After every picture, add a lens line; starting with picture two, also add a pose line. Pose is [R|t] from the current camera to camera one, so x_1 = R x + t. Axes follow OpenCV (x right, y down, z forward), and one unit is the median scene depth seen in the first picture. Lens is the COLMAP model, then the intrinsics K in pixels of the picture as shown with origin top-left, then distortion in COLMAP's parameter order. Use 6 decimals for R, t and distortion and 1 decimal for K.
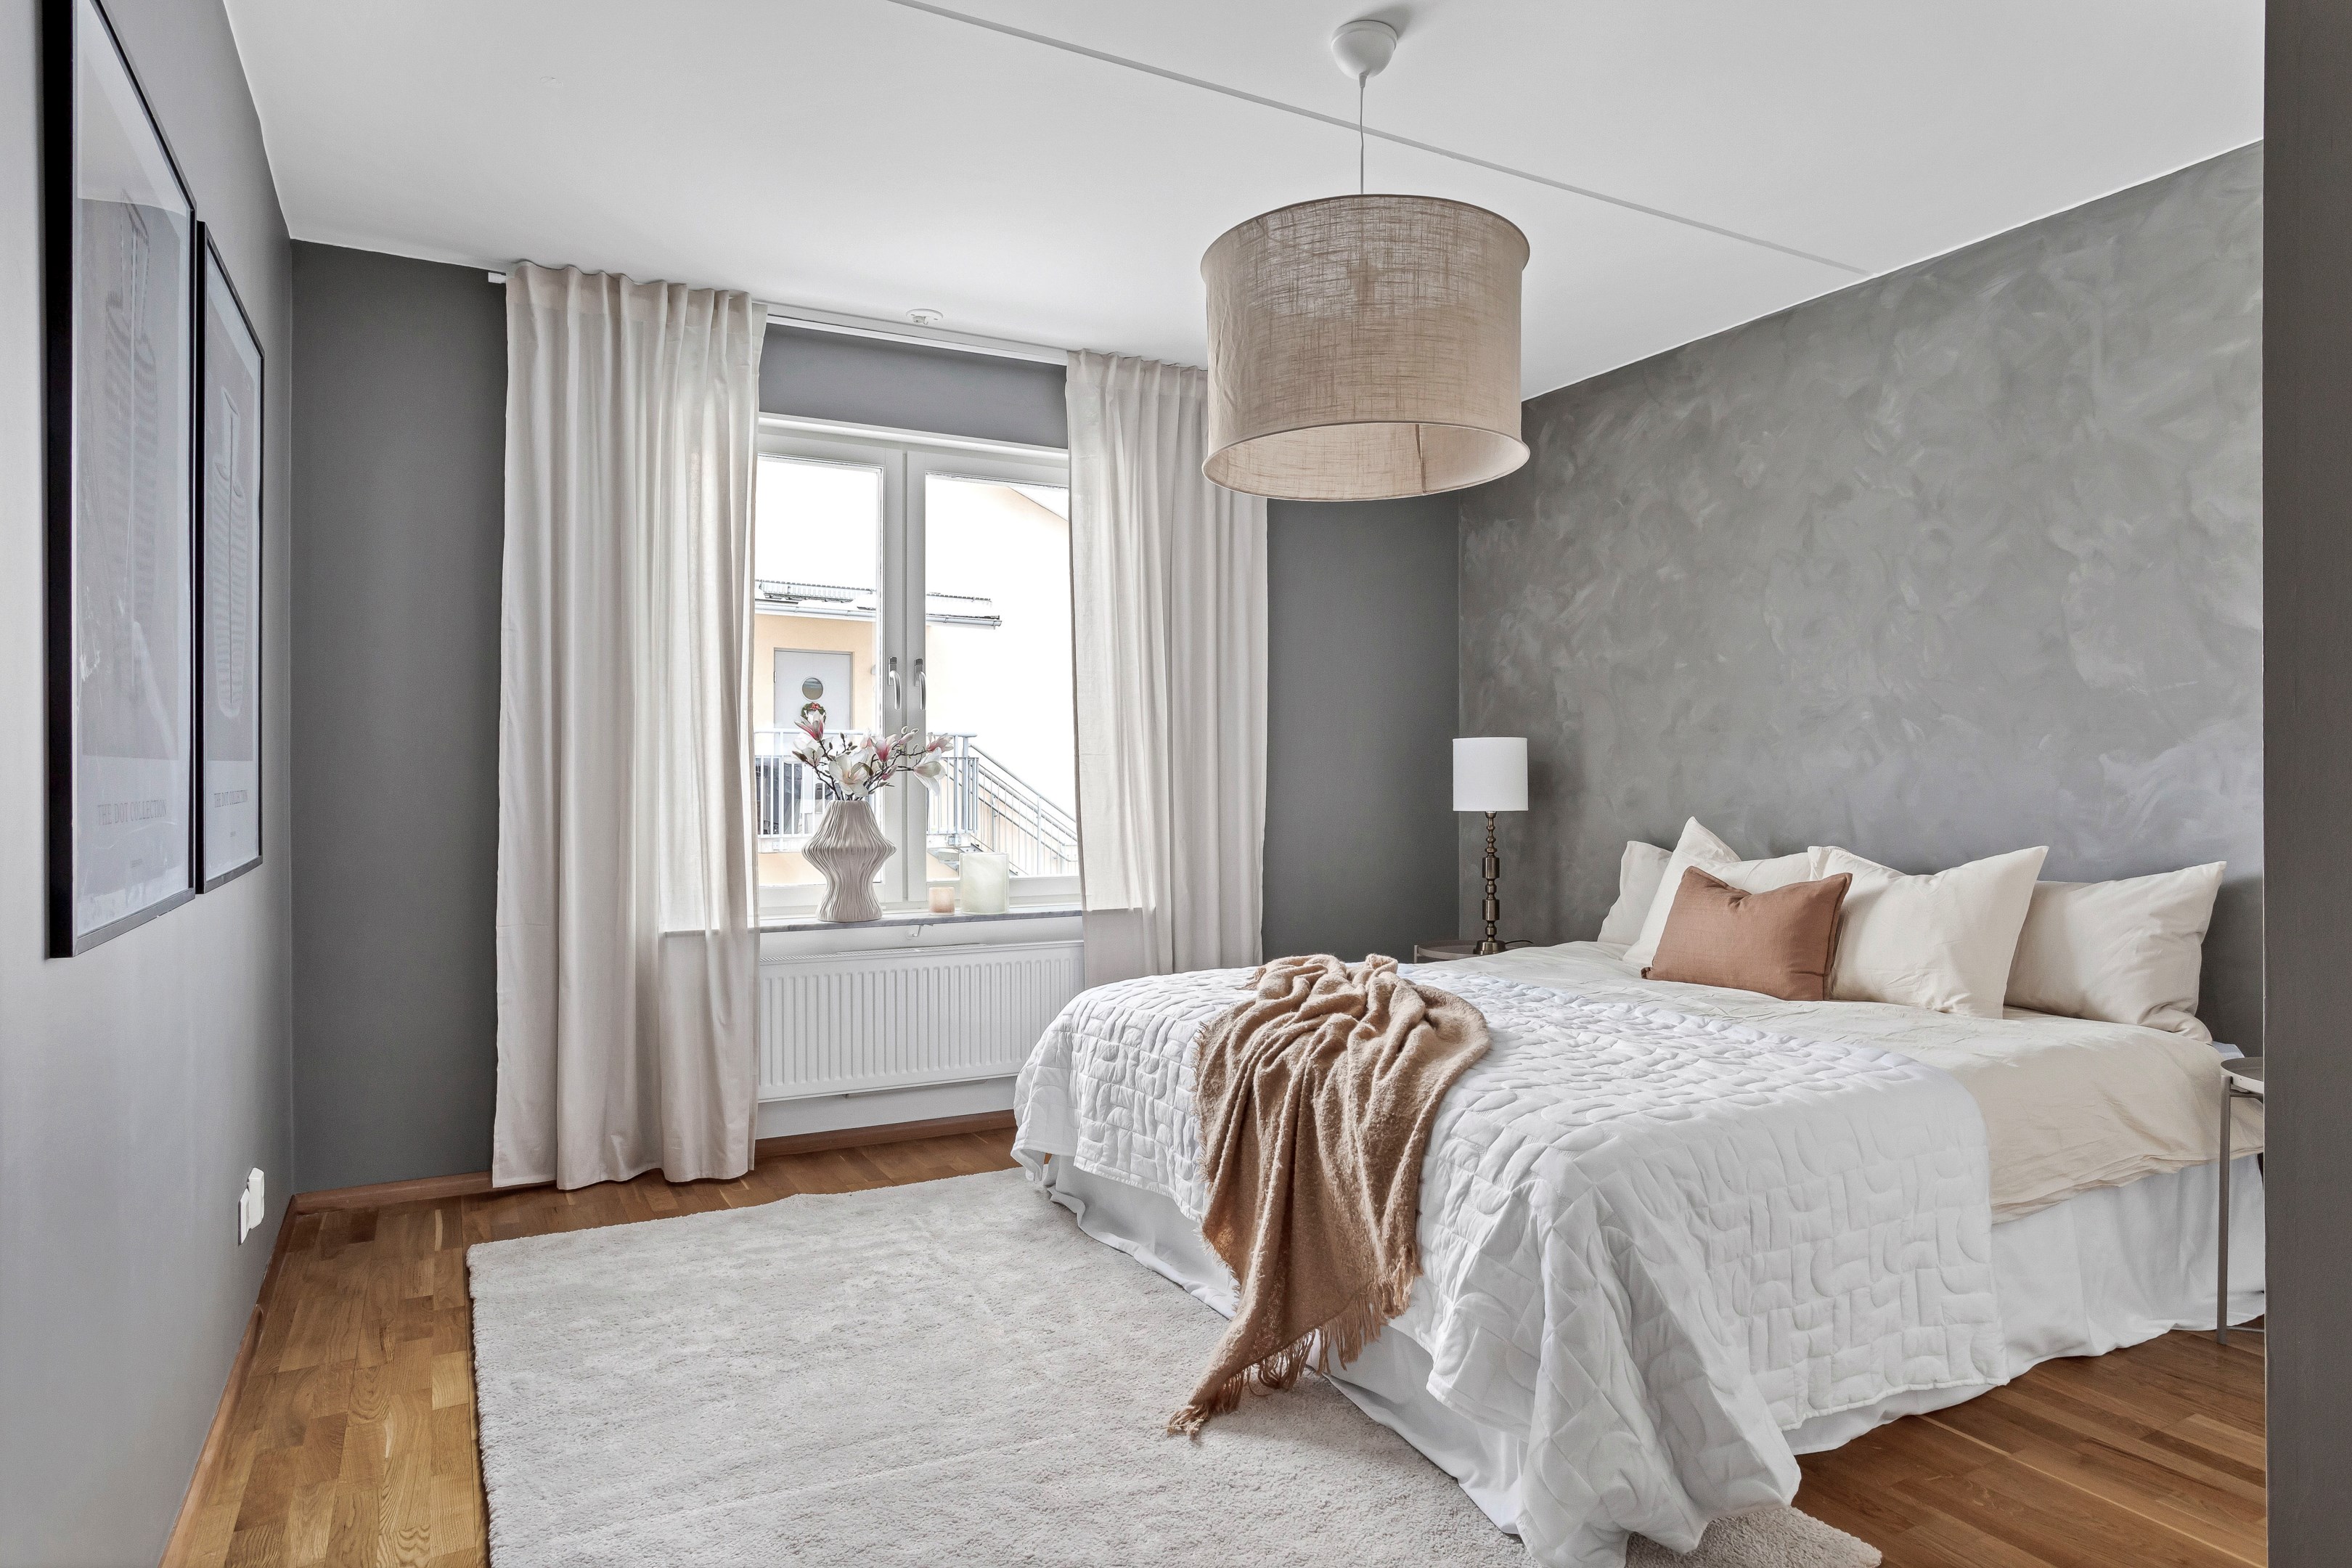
lens RADIAL K [[1407.0, 0, 1183.6], [0, 1407.0, 785.9], [0, 0, 1]] dist [0.003413, 0.000489]
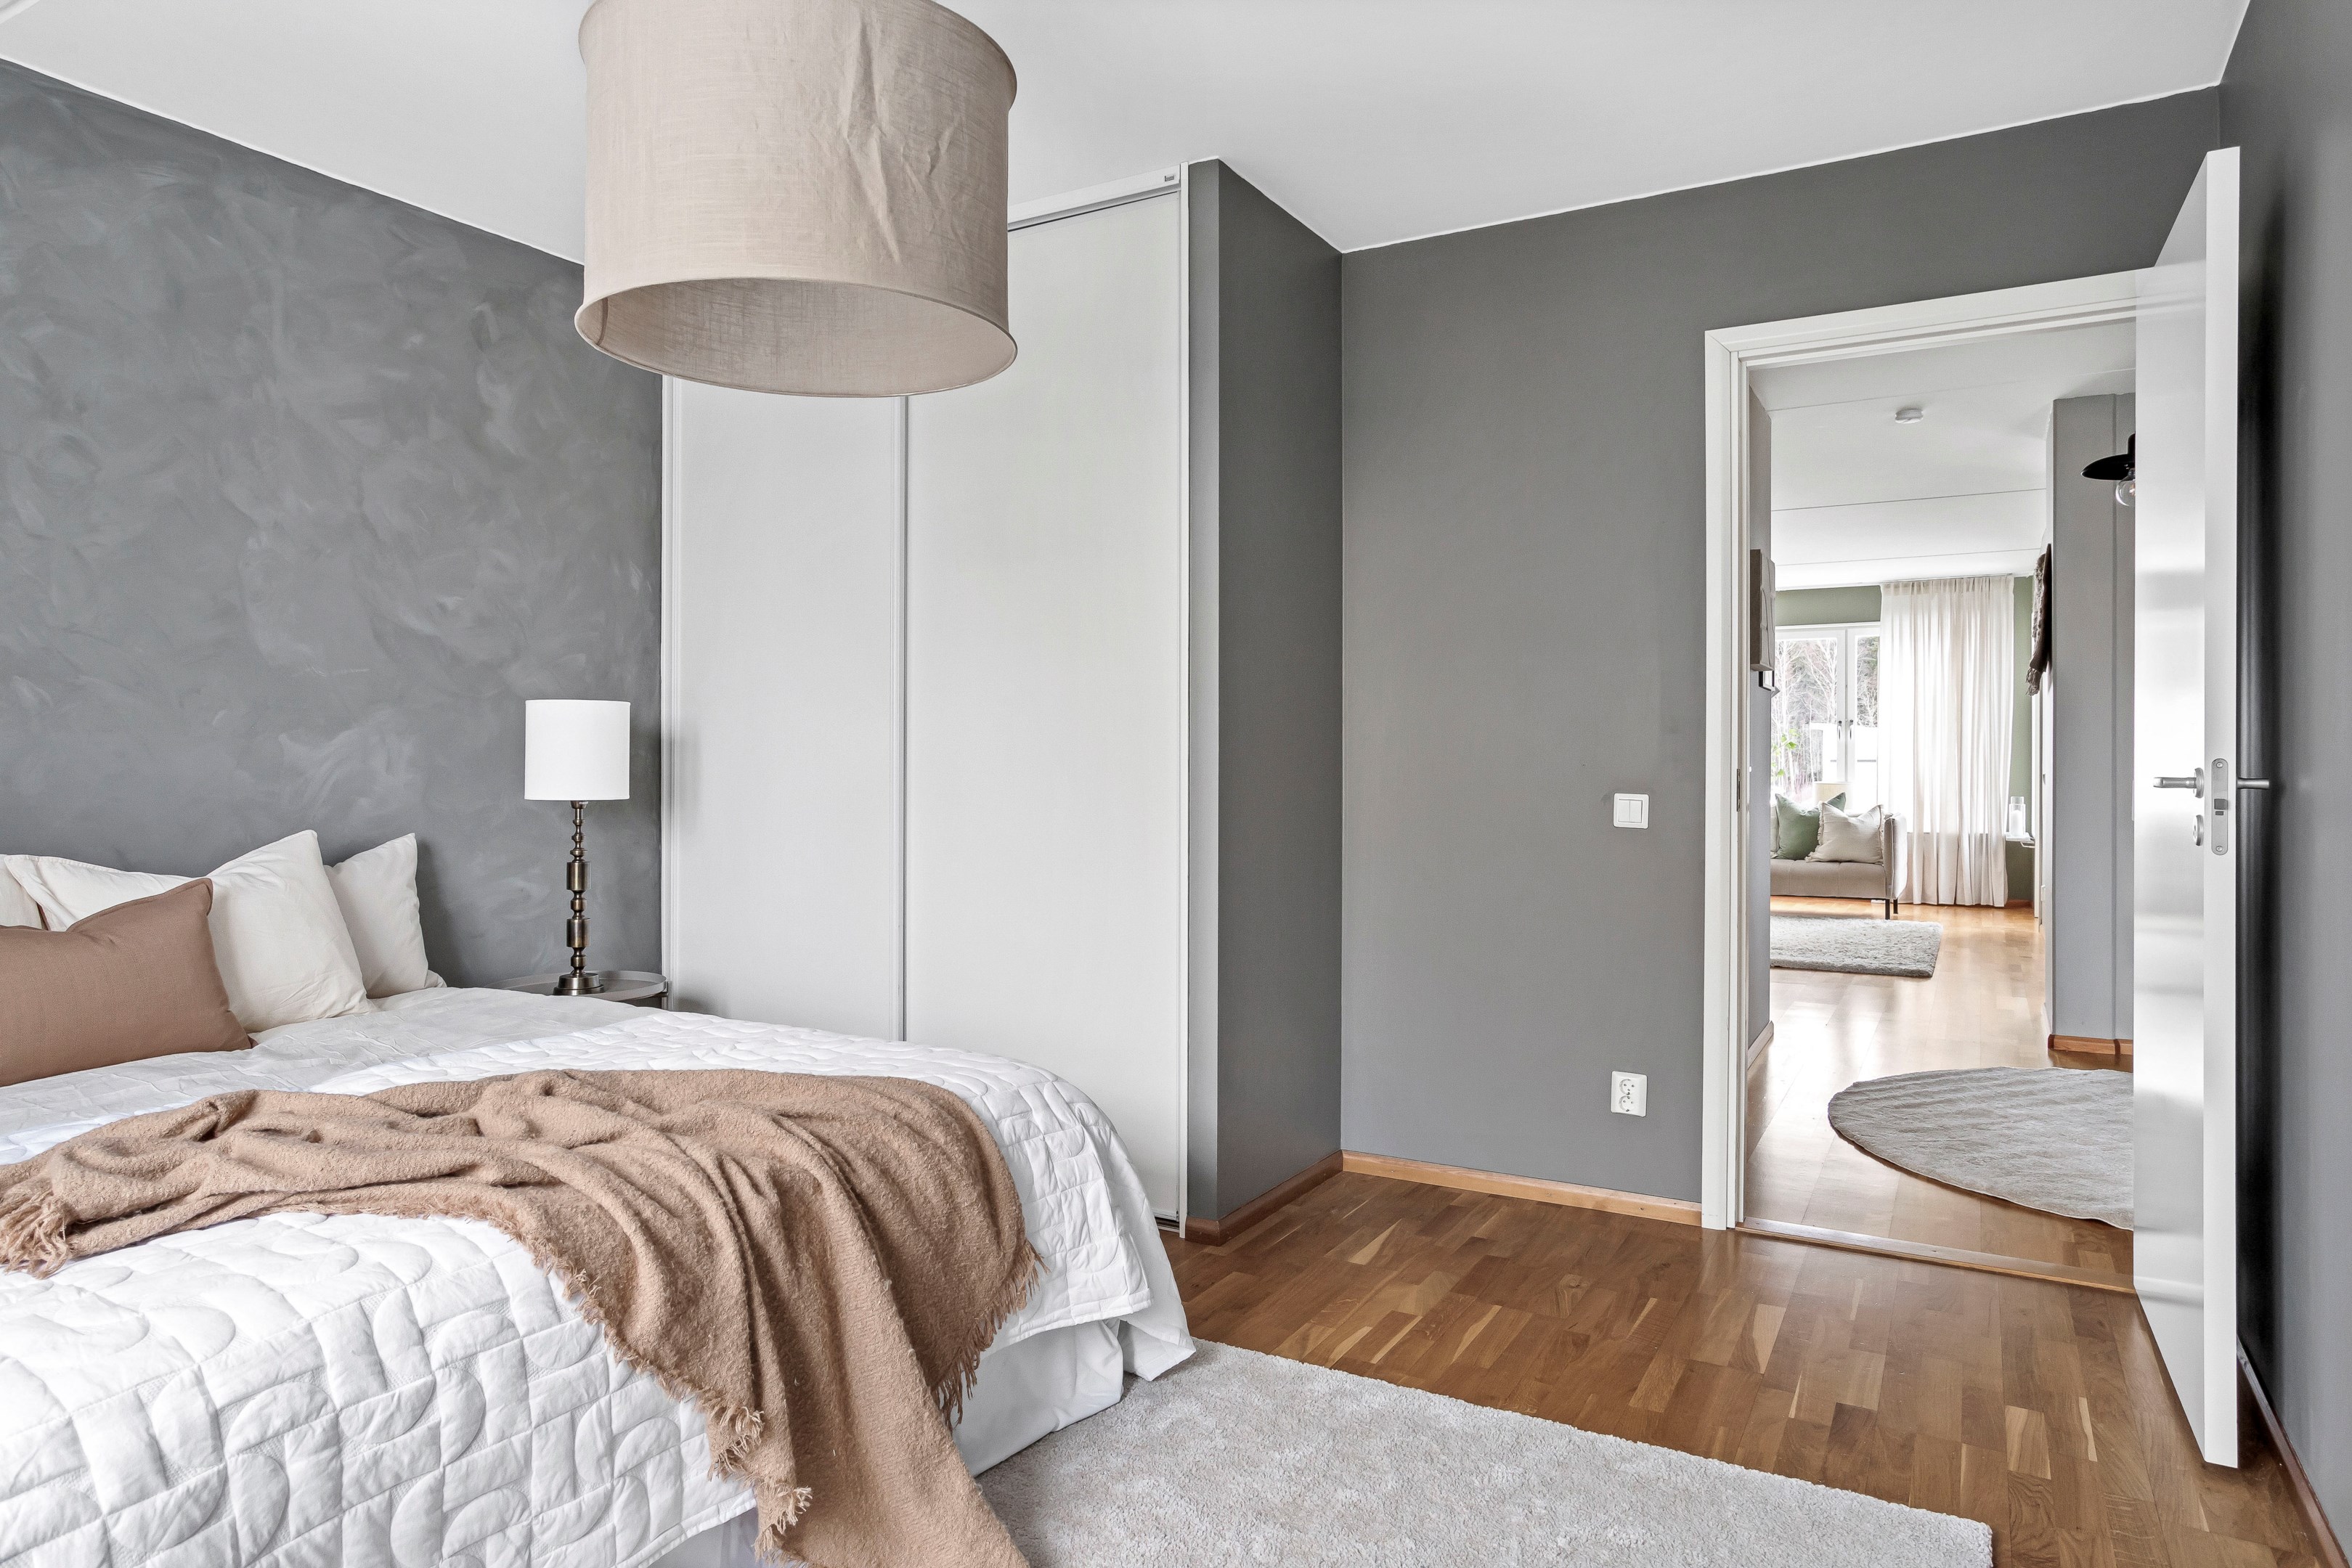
lens RADIAL K [[1406.8, 0, 1182.7], [0, 1406.8, 774.8], [0, 0, 1]] dist [0.003413, 0.000489]
pose [[-0.528959, -0.007915, 0.848610, -0.496413], [0.001256, 0.999948, 0.010109, -0.003164], [-0.848646, 0.006413, -0.528922, 0.980852]]
